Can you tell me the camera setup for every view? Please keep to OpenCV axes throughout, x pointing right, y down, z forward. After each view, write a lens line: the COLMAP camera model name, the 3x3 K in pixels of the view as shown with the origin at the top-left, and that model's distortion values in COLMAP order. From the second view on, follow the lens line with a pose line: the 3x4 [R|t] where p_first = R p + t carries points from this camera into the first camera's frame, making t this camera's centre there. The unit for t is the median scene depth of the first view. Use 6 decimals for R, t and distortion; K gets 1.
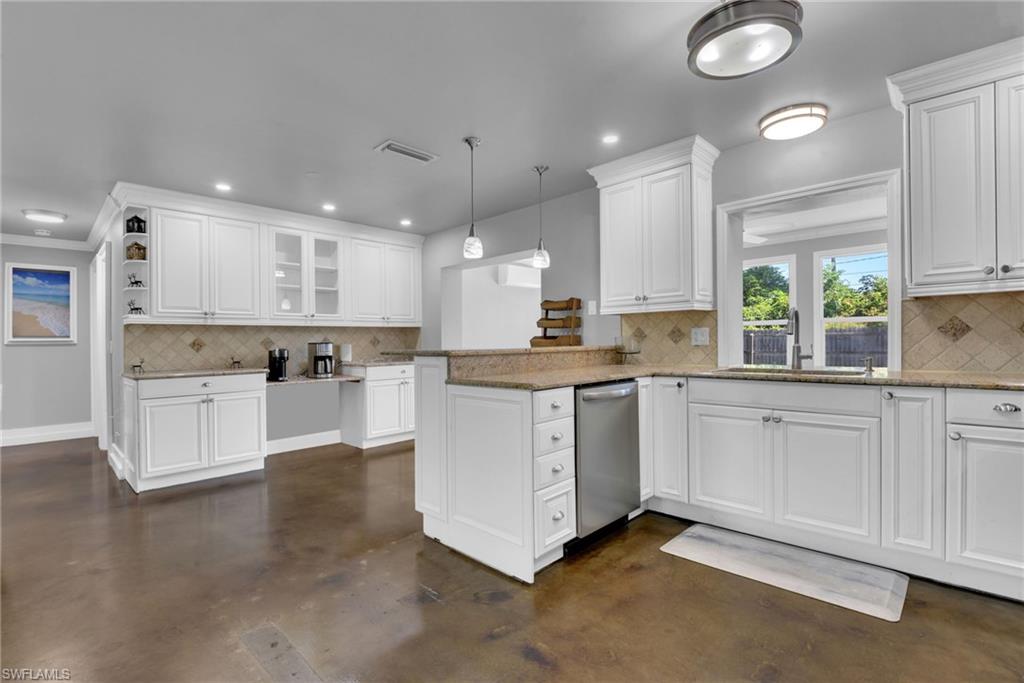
lens RADIAL K [[467.7, 0, 511.8], [0, 467.7, 335.4], [0, 0, 1]] dist [0.000025, -0.014273]
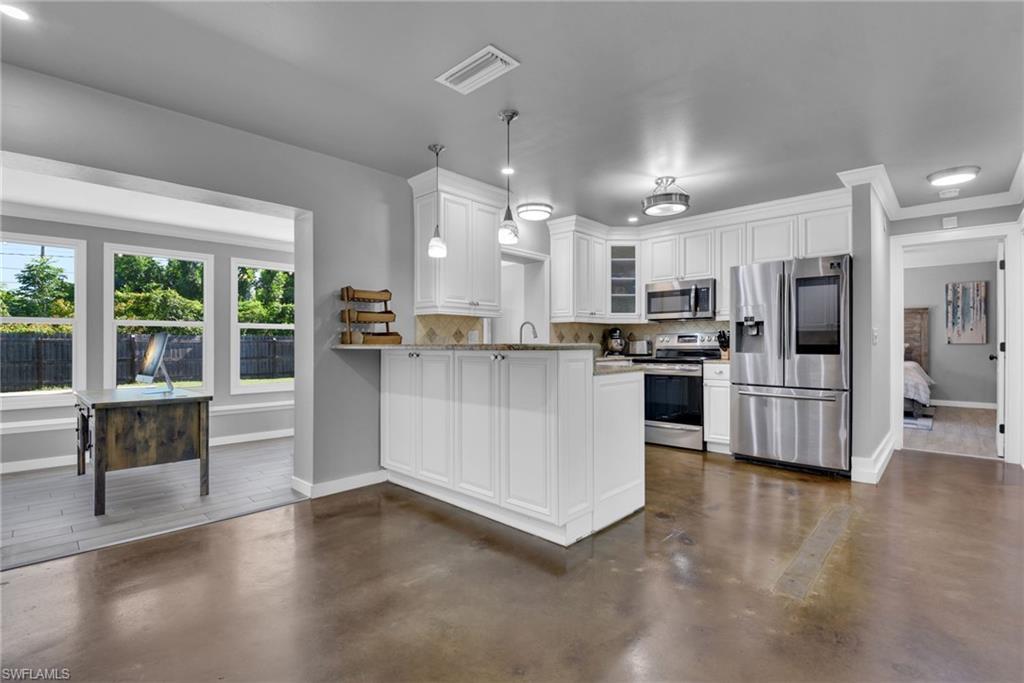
lens RADIAL K [[467.0, 0, 514.7], [0, 467.0, 343.3], [0, 0, 1]] dist [-0.012527, -0.015041]
pose [[-0.012111, 0.013548, 0.999835, -1.096183], [-0.013095, 0.999820, -0.013707, 0.042192], [-0.999841, -0.013259, -0.011932, 1.112953]]
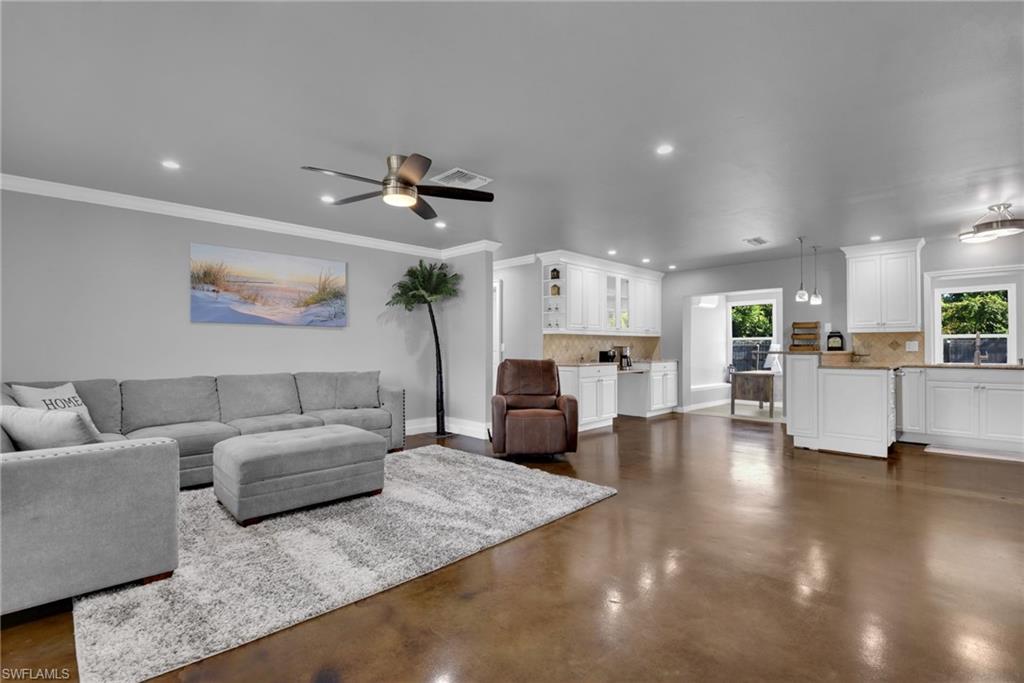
lens RADIAL K [[467.7, 0, 512.0], [0, 467.7, 341.5], [0, 0, 1]] dist [-0.004175, -0.014715]
pose [[0.999678, 0.013504, -0.021491, -1.319520], [-0.013481, 0.999908, 0.001197, 0.003240], [0.021505, -0.000907, 0.999768, -0.954783]]
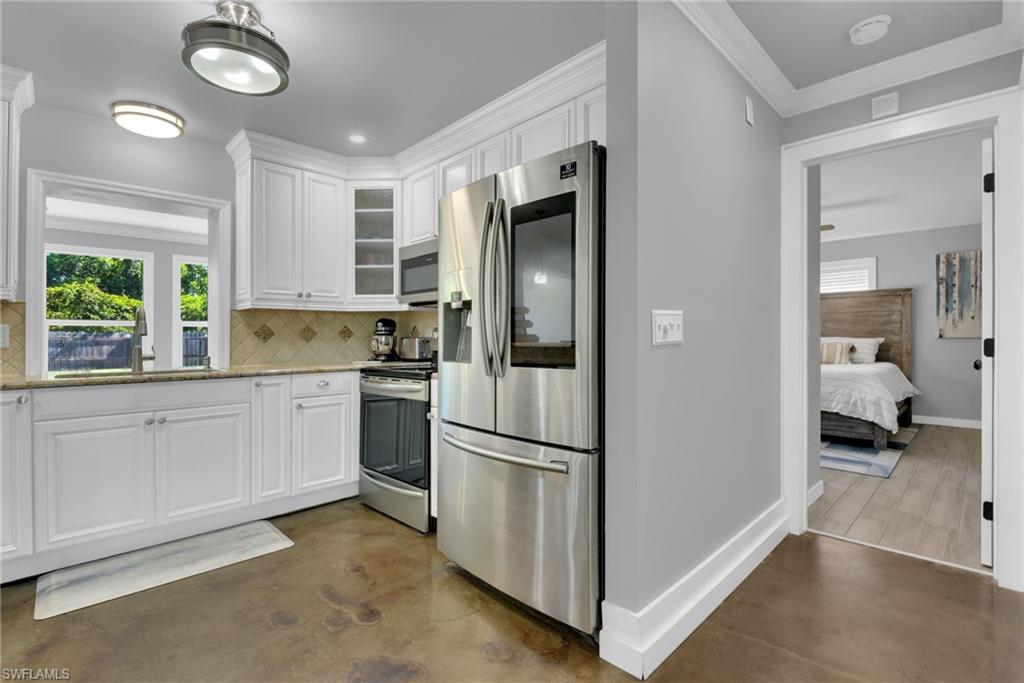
lens RADIAL K [[467.7, 0, 512.0], [0, 467.7, 341.5], [0, 0, 1]] dist [-0.004175, -0.014715]
pose [[0.022280, 0.007065, 0.999727, -0.361077], [-0.006963, 0.999952, -0.006911, 0.012717], [-0.999728, -0.006807, 0.022328, 0.212209]]
